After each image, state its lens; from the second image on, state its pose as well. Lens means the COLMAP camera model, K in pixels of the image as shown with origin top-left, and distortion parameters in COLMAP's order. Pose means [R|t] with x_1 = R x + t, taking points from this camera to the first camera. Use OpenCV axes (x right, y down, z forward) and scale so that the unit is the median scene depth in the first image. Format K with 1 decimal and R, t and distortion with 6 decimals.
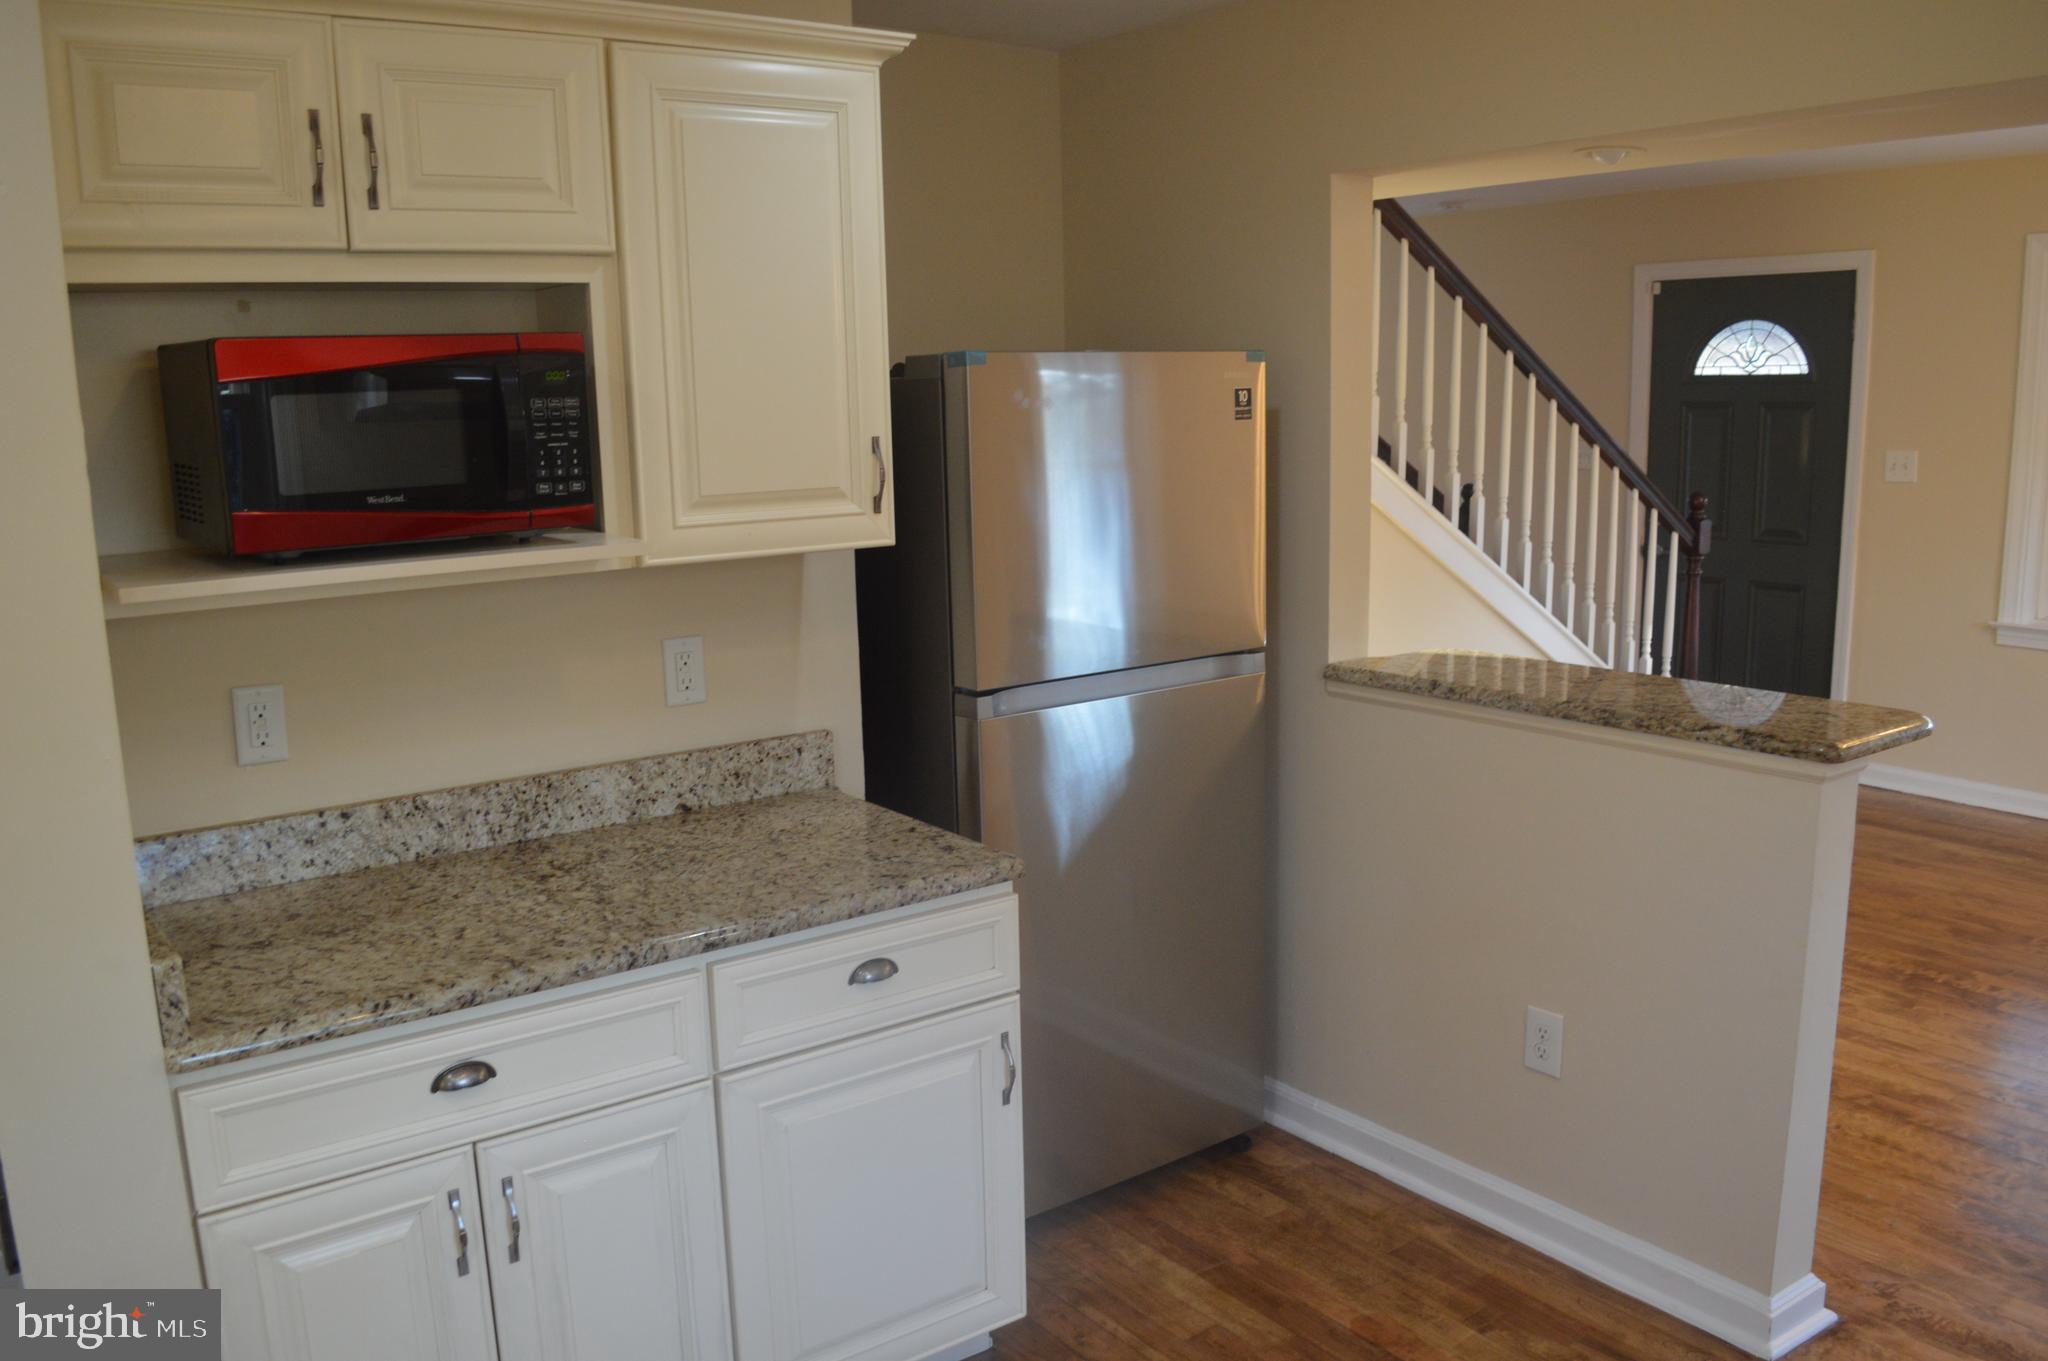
lens RADIAL K [[1634.6, 0, 1015.9], [0, 1634.6, 712.2], [0, 0, 1]] dist [-0.086683, 0.019522]
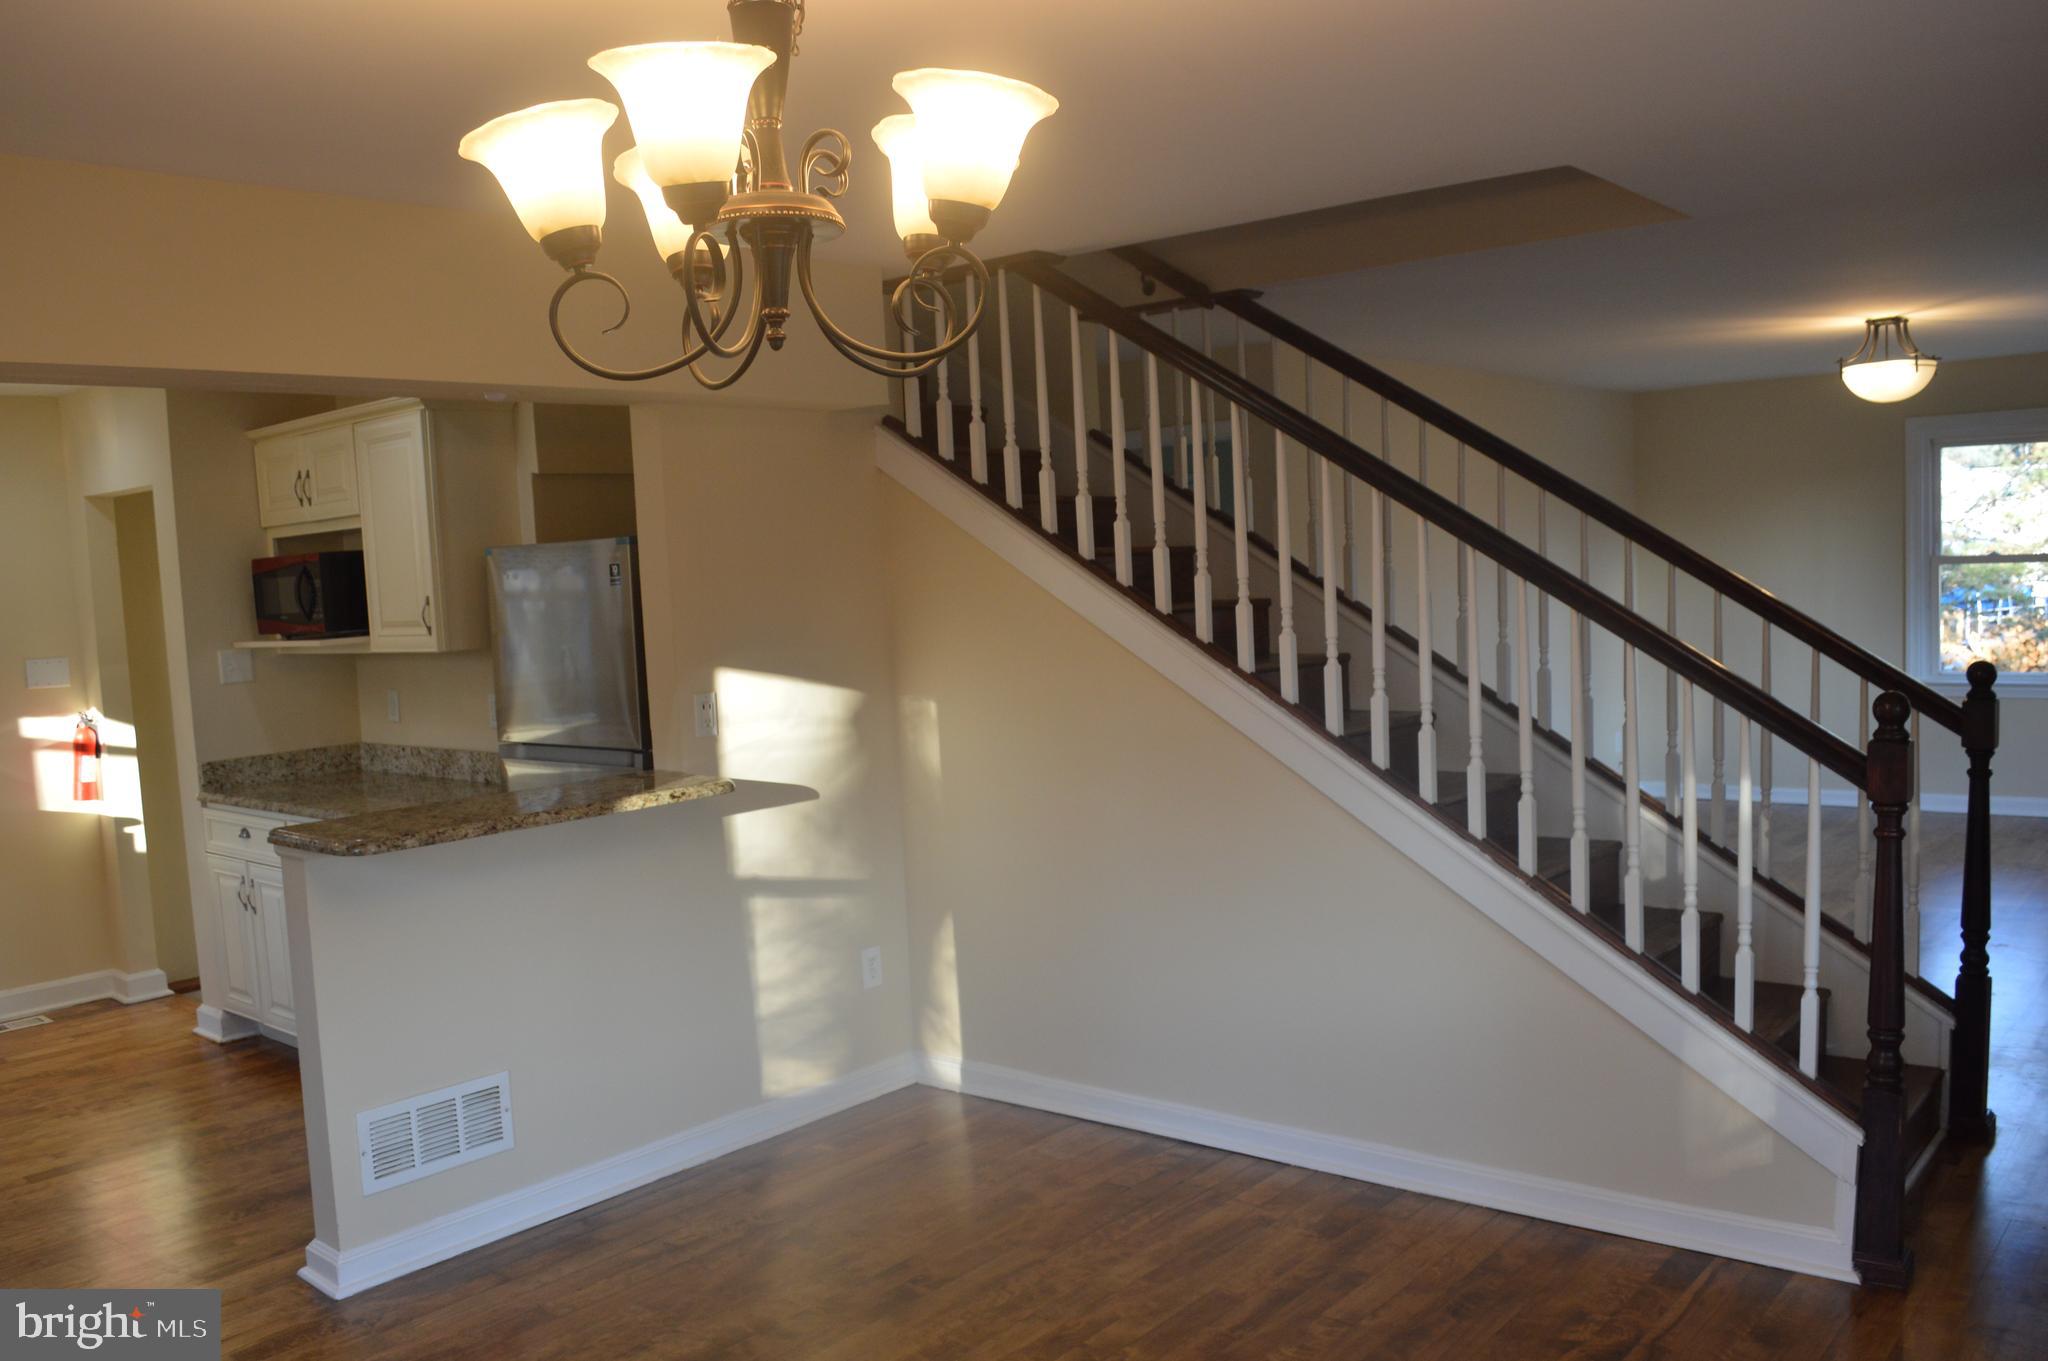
lens RADIAL K [[1634.6, 0, 1015.9], [0, 1634.6, 712.2], [0, 0, 1]] dist [-0.086683, 0.019522]
pose [[0.221397, 0.100389, -0.970003, 1.995939], [-0.146691, 0.986798, 0.068646, -0.273435], [0.964088, 0.127093, 0.233200, 1.271874]]
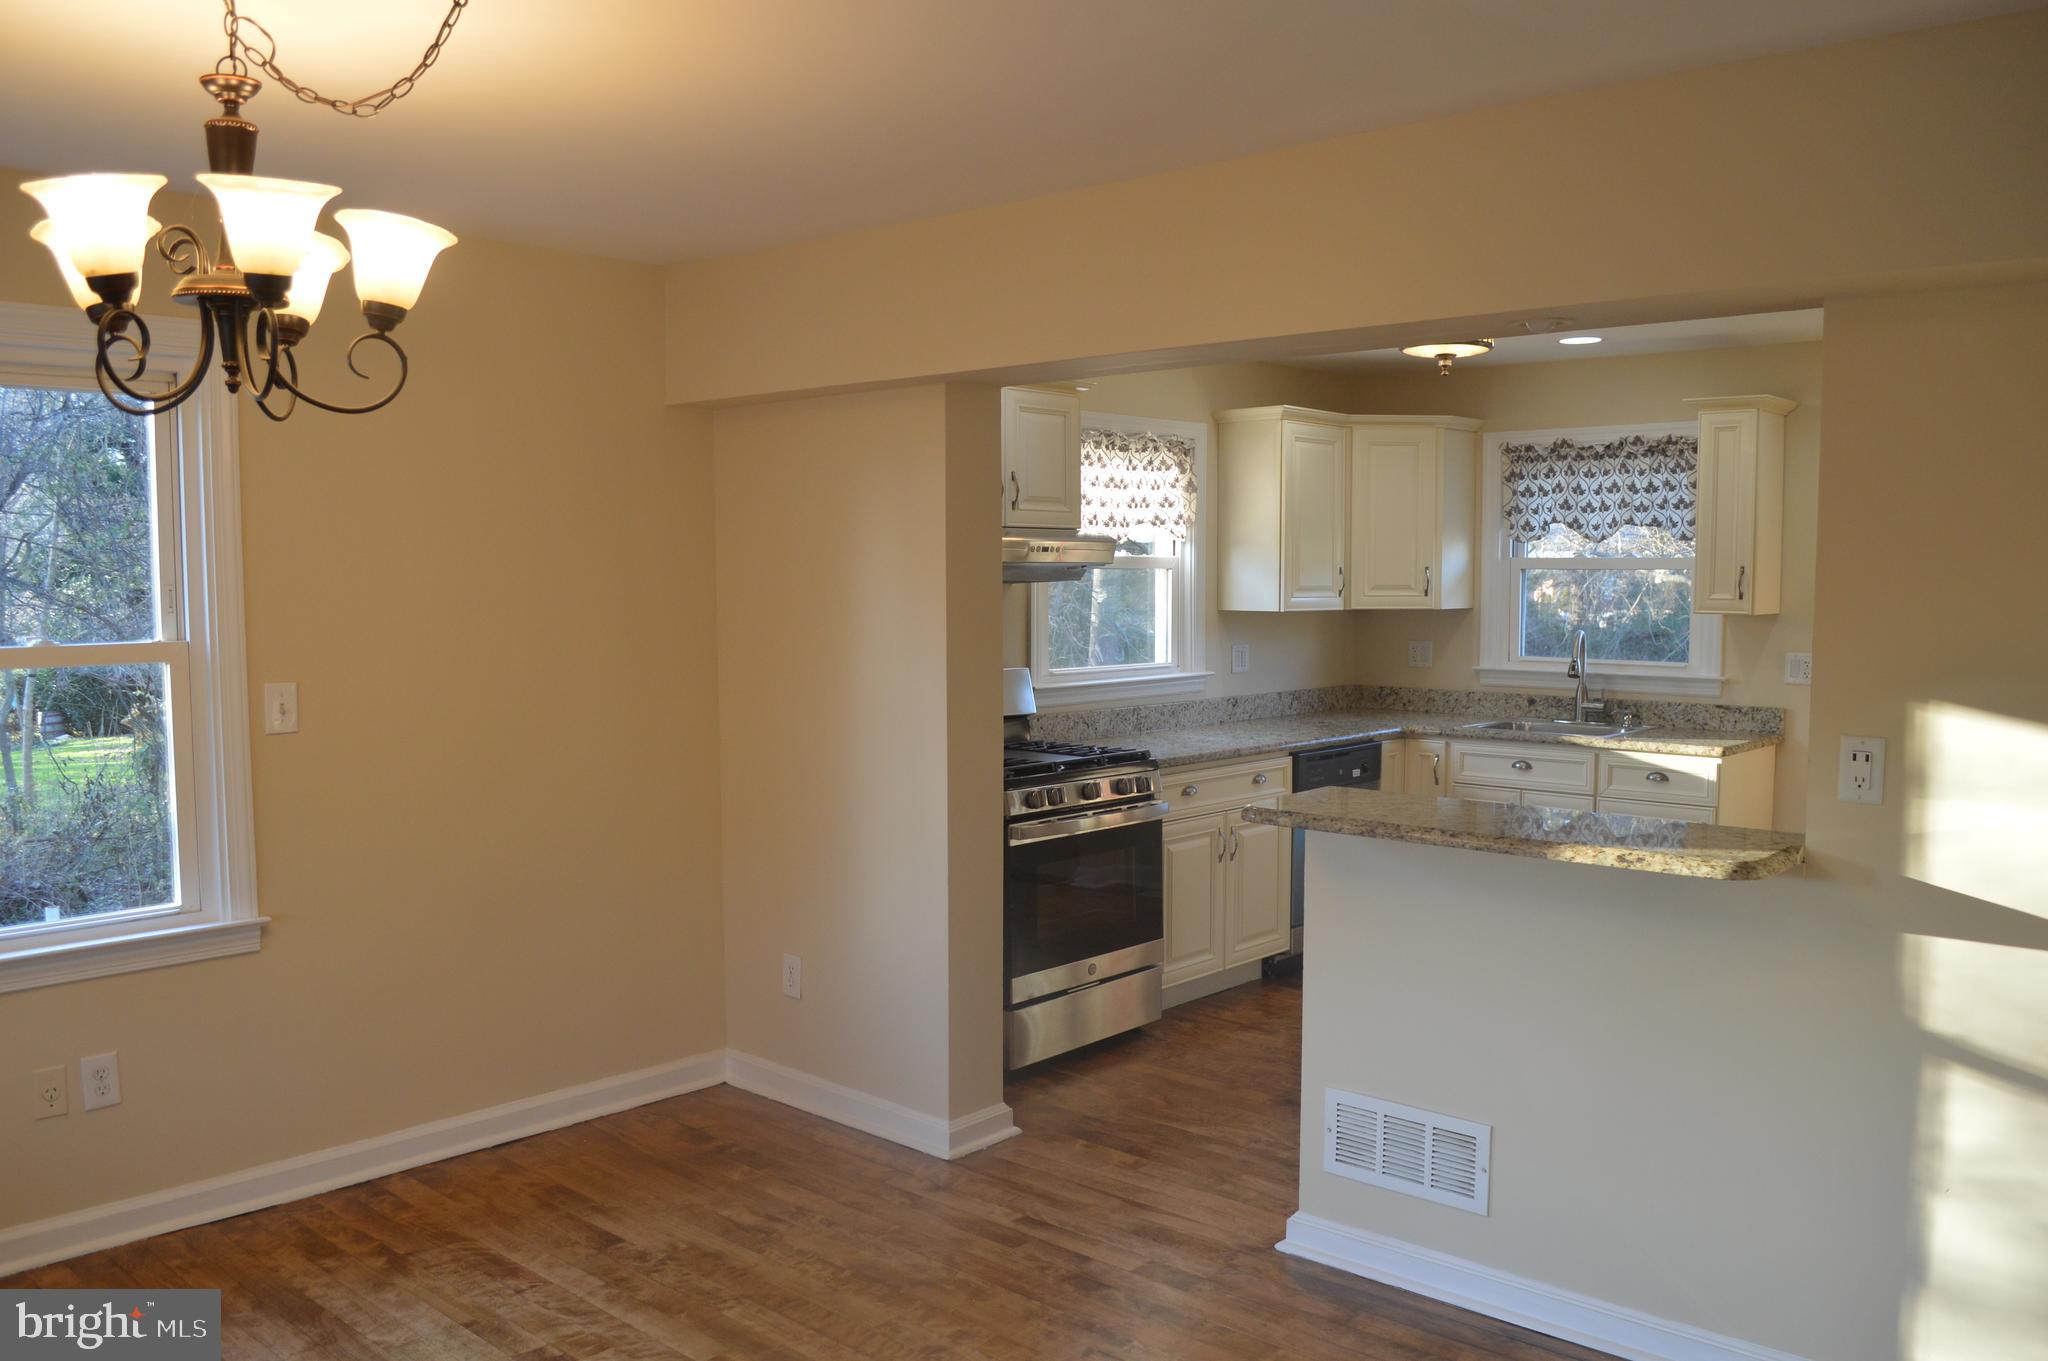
lens RADIAL K [[1634.6, 0, 1015.9], [0, 1634.6, 712.2], [0, 0, 1]] dist [-0.086683, 0.019522]
pose [[-0.980908, 0.039120, -0.190499, 1.048460], [-0.016491, 0.959299, 0.281912, -0.445581], [0.193774, 0.279671, -0.940338, 2.267857]]
